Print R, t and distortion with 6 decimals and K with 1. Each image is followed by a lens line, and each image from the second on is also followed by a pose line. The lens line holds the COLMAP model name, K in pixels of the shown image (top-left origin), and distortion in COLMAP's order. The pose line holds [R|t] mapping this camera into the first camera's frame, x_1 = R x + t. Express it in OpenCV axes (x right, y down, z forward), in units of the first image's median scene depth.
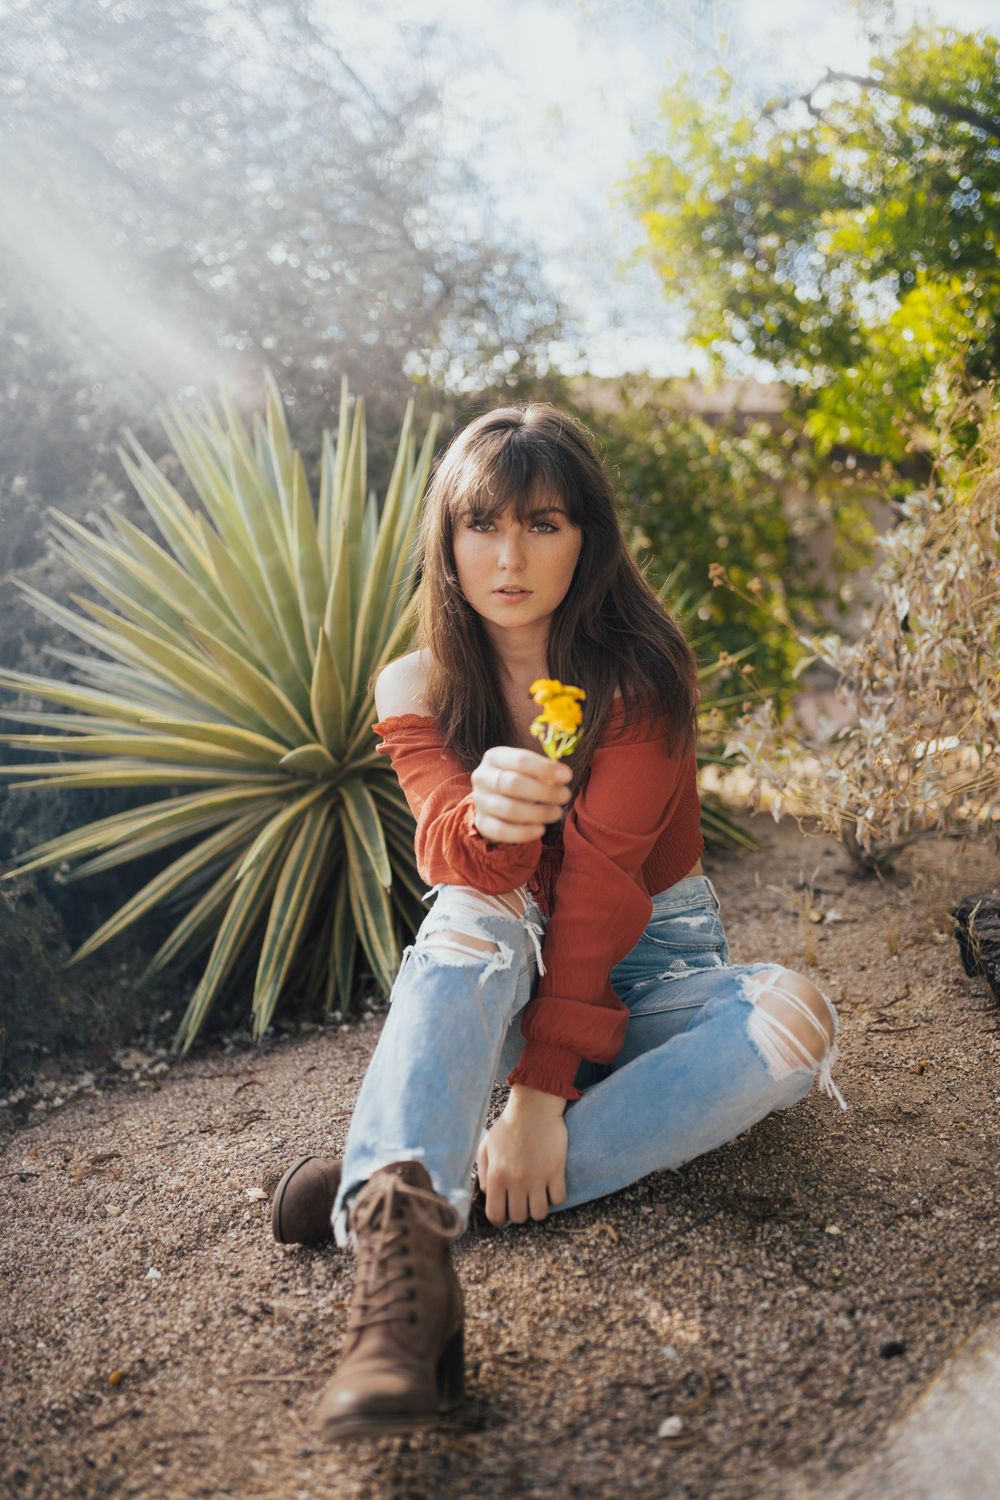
lens RADIAL K [[1492.8, 0, 504.3], [0, 1492.8, 654.3], [0, 0, 1]] dist [-0.020909, -0.012919]
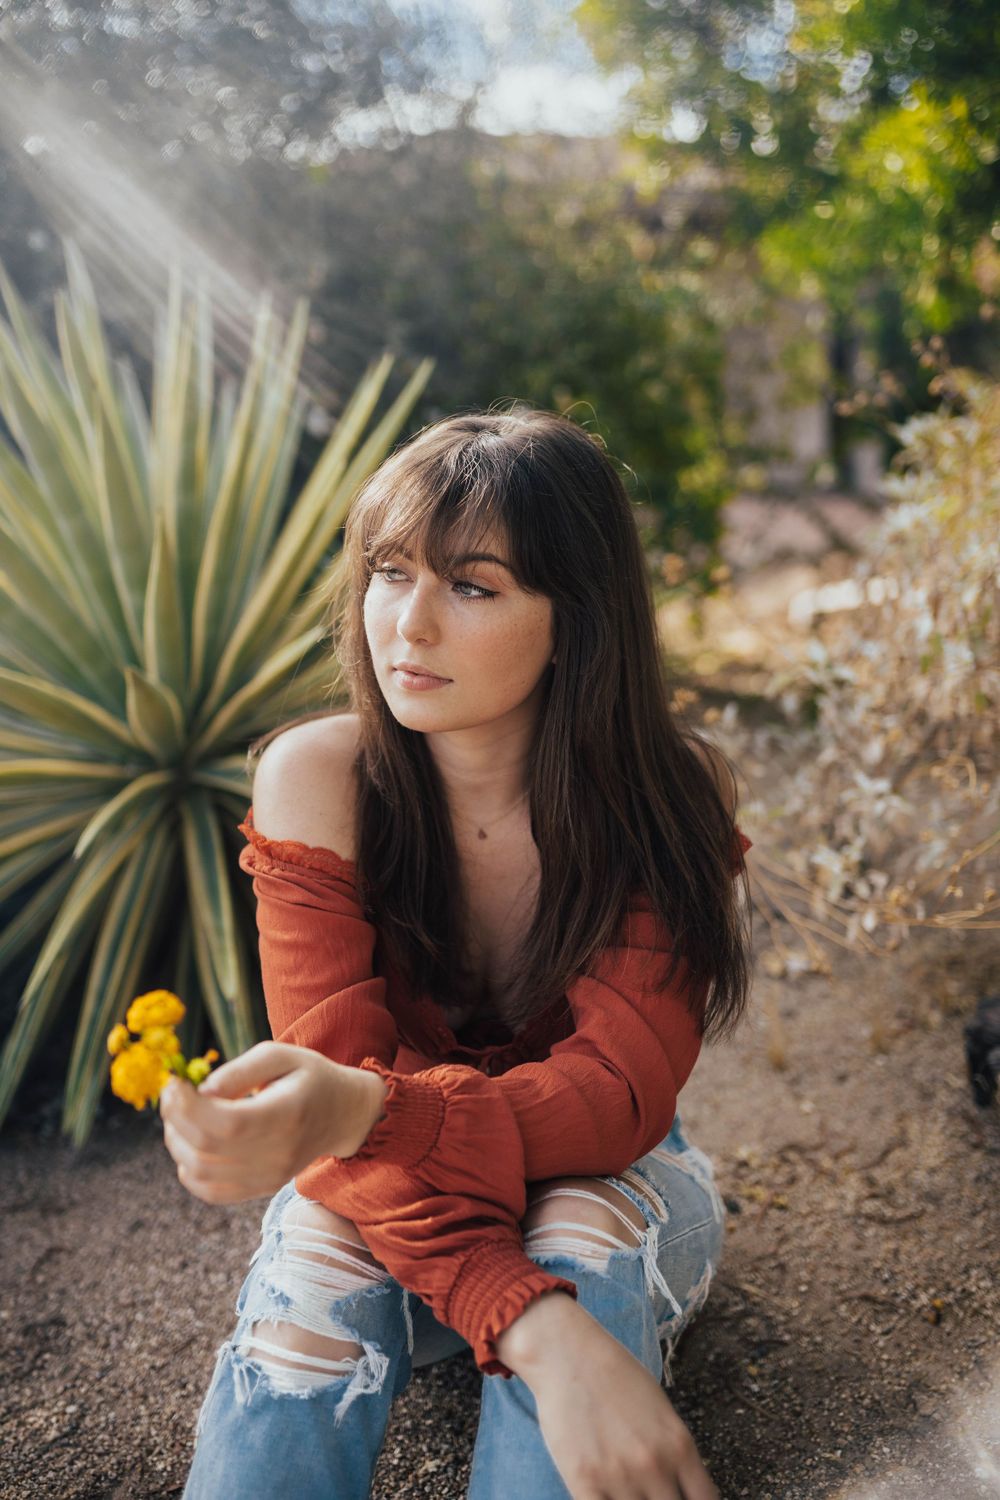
lens RADIAL K [[1486.5, 0, 494.5], [0, 1486.5, 676.7], [0, 0, 1]] dist [-0.003825, 0.016986]
pose [[0.998297, 0.010607, 0.057366, 0.009629], [-0.021033, 0.982641, 0.184320, -0.160520], [-0.054415, -0.185213, 0.981191, 0.311230]]
